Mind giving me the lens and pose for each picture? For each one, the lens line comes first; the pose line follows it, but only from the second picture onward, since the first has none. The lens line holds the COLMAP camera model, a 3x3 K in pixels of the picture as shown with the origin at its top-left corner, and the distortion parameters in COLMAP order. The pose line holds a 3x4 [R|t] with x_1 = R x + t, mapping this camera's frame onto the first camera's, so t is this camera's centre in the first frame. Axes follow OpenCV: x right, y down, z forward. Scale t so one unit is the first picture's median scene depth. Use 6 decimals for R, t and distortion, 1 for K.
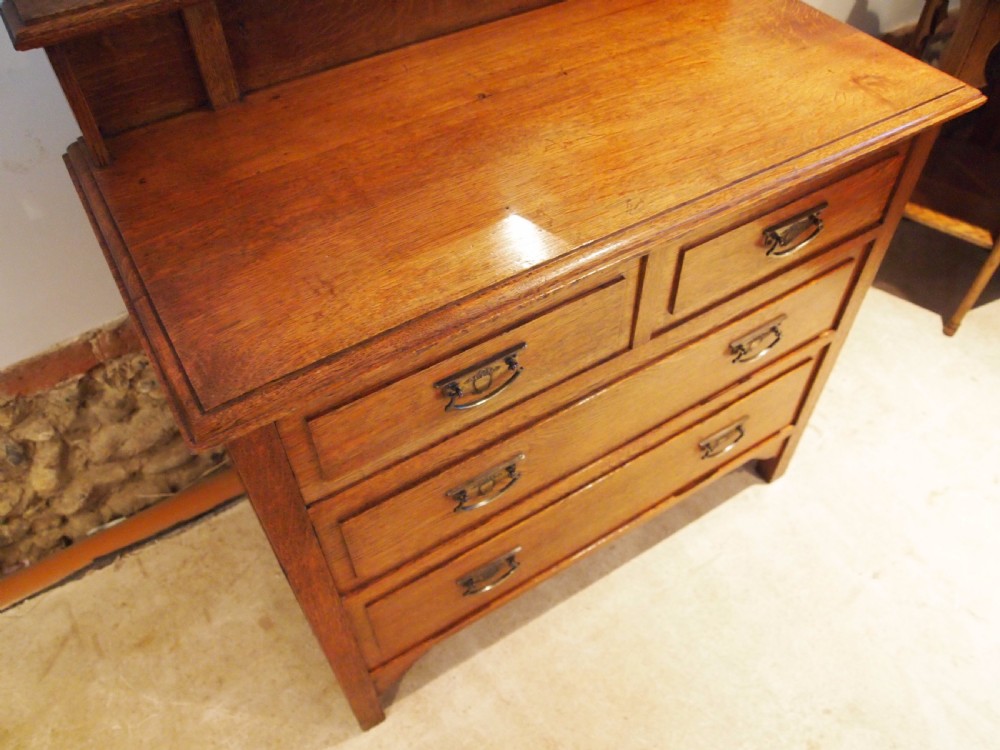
lens RADIAL K [[795.5, 0, 500.9], [0, 795.5, 379.0], [0, 0, 1]] dist [-0.048156, 0.001901]
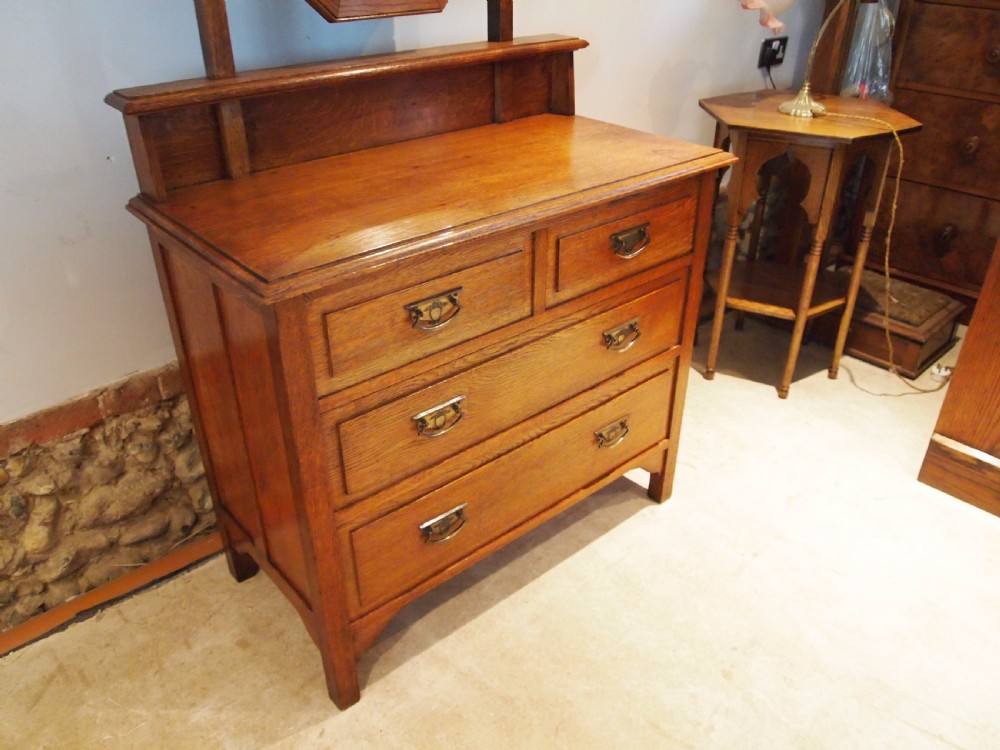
lens RADIAL K [[799.3, 0, 500.3], [0, 799.3, 379.0], [0, 0, 1]] dist [-0.048533, 0.001588]
pose [[0.987882, -0.068418, 0.139314, -0.071942], [0.108853, 0.945248, -0.307664, 0.353579], [-0.110636, 0.319100, 0.941241, -0.220157]]
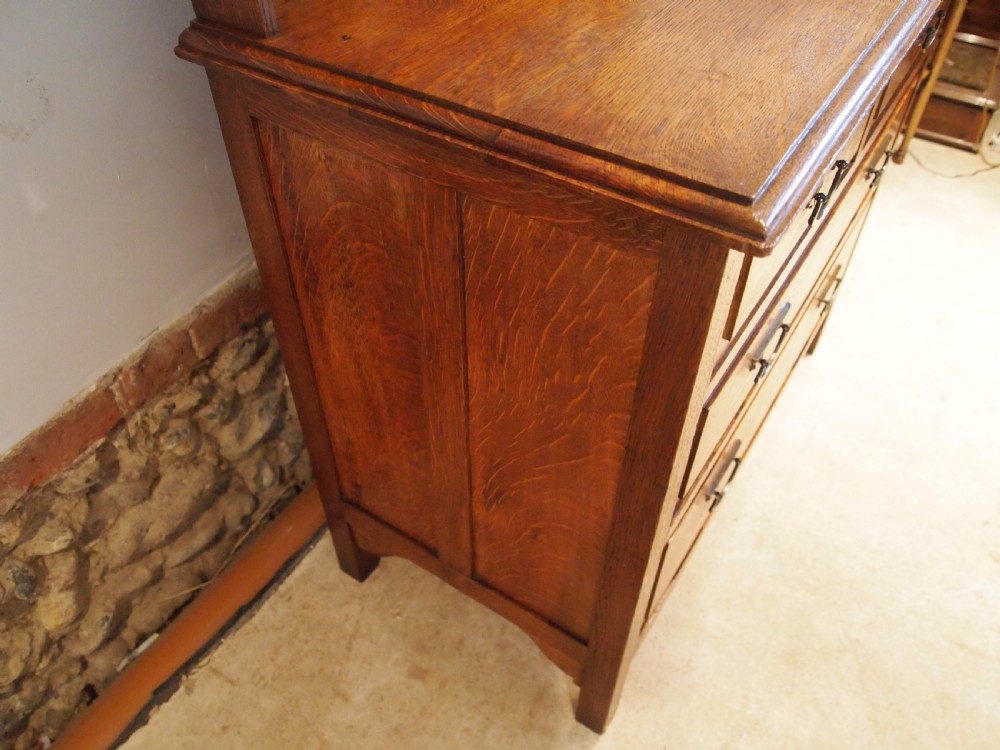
lens RADIAL K [[795.5, 0, 500.9], [0, 795.5, 379.0], [0, 0, 1]] dist [-0.048156, 0.001901]
pose [[0.908574, -0.286809, 0.303702, -0.395409], [0.305124, 0.952216, -0.013578, 0.063734], [-0.285295, 0.105004, 0.952670, 0.184226]]
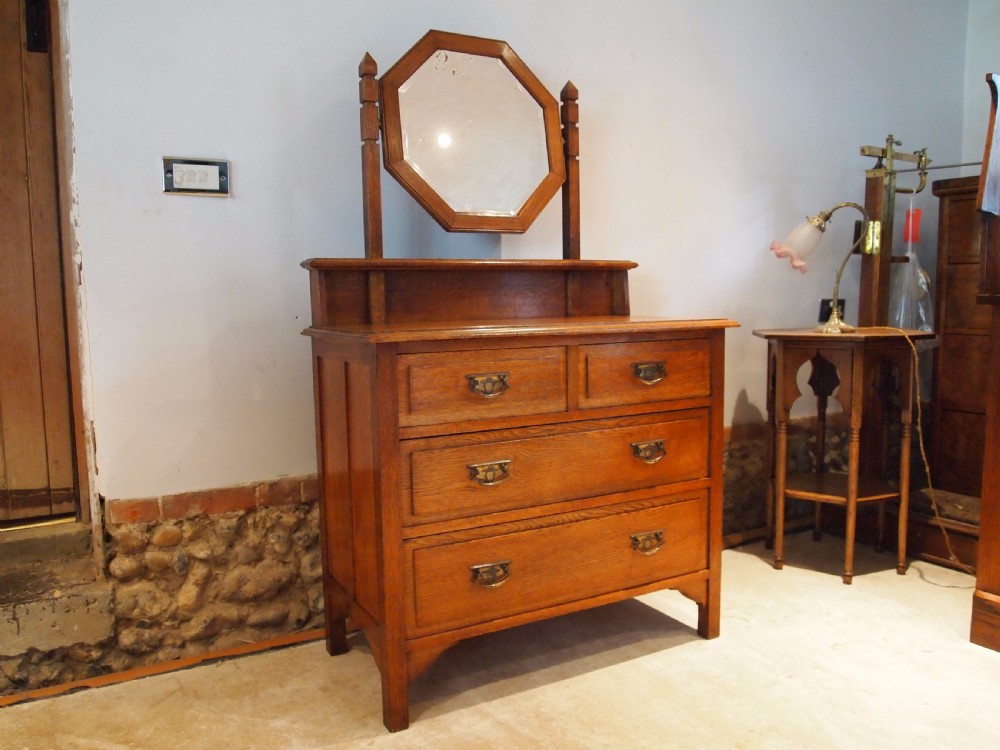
lens RADIAL K [[799.3, 0, 500.3], [0, 799.3, 379.0], [0, 0, 1]] dist [-0.048533, 0.001588]
pose [[0.998509, 0.001773, -0.054553, 0.073640], [-0.038486, 0.731613, -0.680633, 0.859365], [0.038705, 0.681718, 0.730590, -0.335111]]
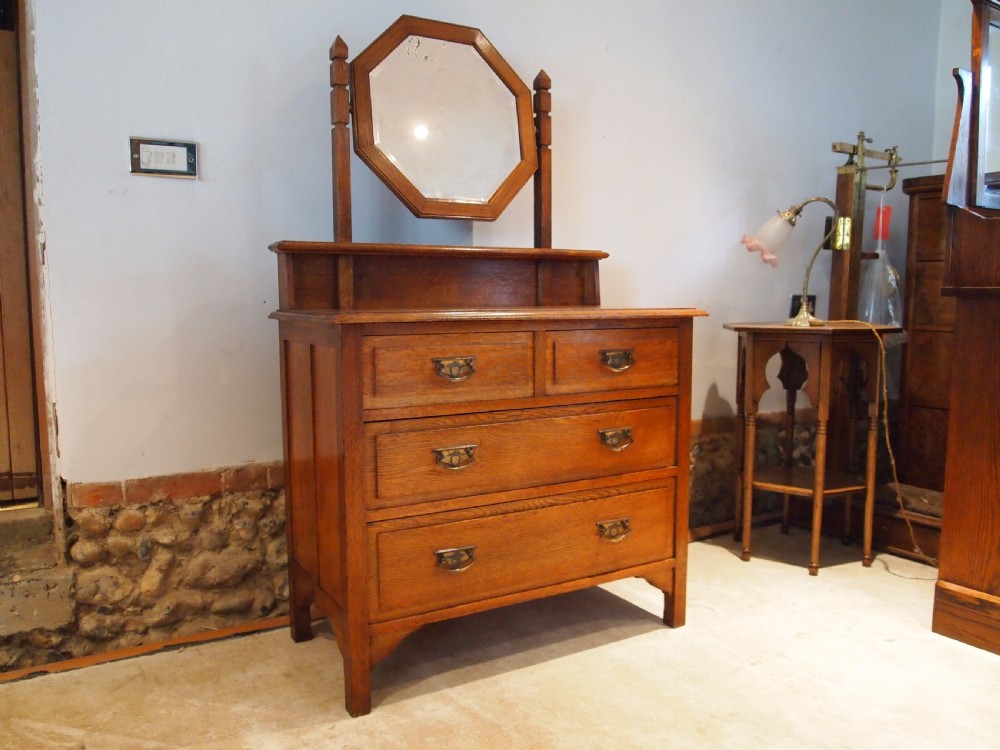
lens RADIAL K [[799.3, 0, 500.3], [0, 799.3, 379.0], [0, 0, 1]] dist [-0.048533, 0.001588]
pose [[0.999511, 0.012710, -0.028560, 0.094187], [-0.028769, 0.731397, -0.681344, 0.875114], [0.012229, 0.681833, 0.731406, -0.315773]]
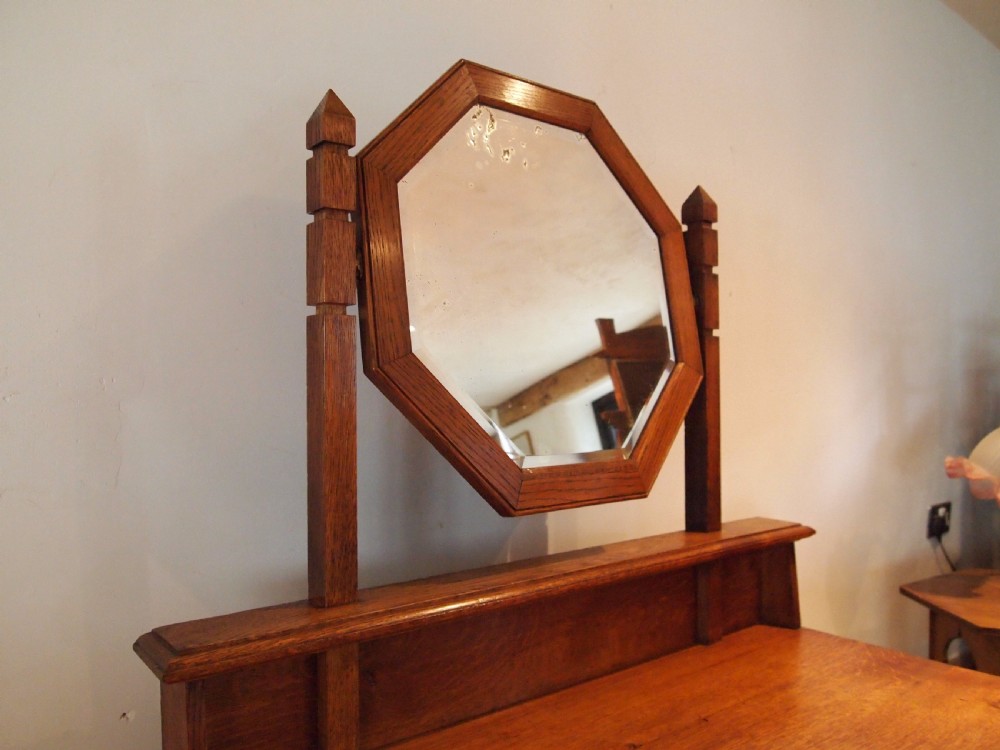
lens RADIAL K [[795.5, 0, 500.9], [0, 795.5, 379.0], [0, 0, 1]] dist [-0.048156, 0.001901]
pose [[0.992462, 0.011574, 0.122001, -0.198067], [0.085000, 0.652128, -0.753329, 0.018969], [-0.088280, 0.758021, 0.646228, 0.087980]]
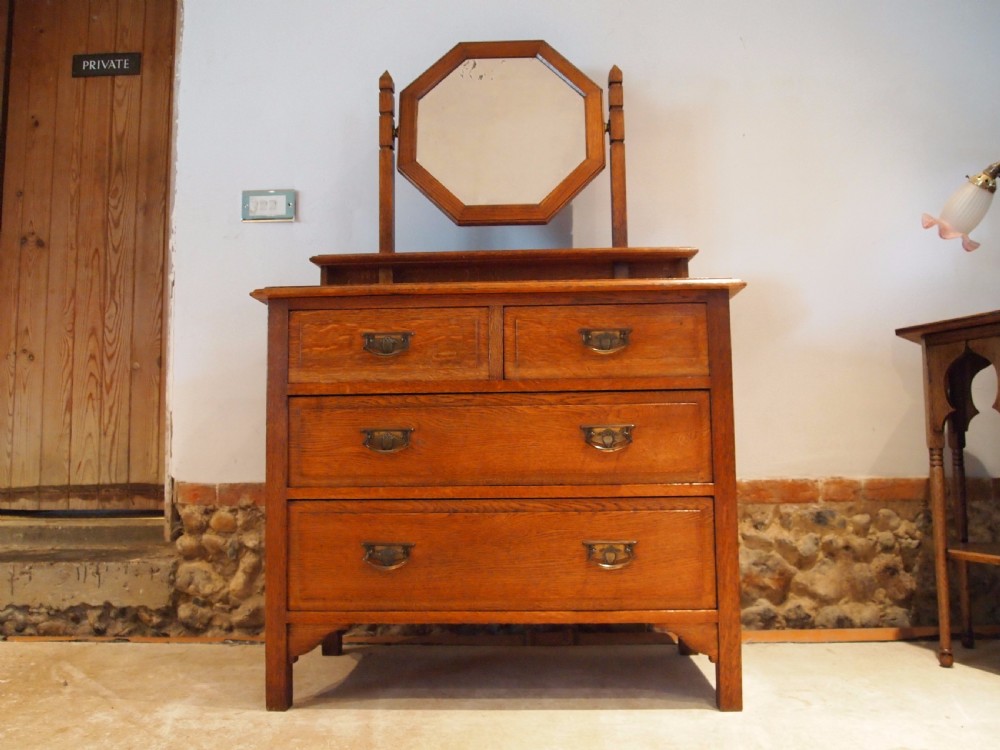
lens RADIAL K [[795.5, 0, 500.9], [0, 795.5, 379.0], [0, 0, 1]] dist [-0.048156, 0.001901]
pose [[0.825360, -0.045327, -0.562785, 0.794894], [-0.424667, 0.607032, -0.671692, 0.760312], [0.372074, 0.793384, 0.481771, 0.130768]]
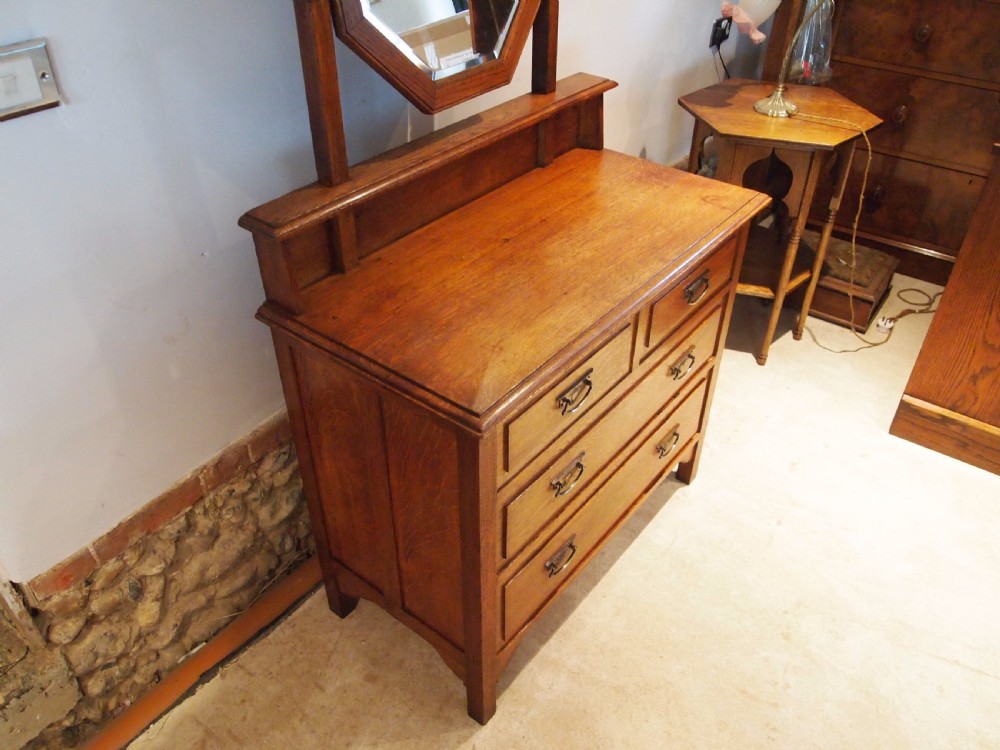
lens RADIAL K [[799.3, 0, 500.3], [0, 799.3, 379.0], [0, 0, 1]] dist [-0.048533, 0.001588]
pose [[0.940967, -0.192070, 0.278731, -0.377554], [0.244327, 0.955283, -0.166549, 0.125784], [-0.234278, 0.224818, 0.945817, -0.327074]]
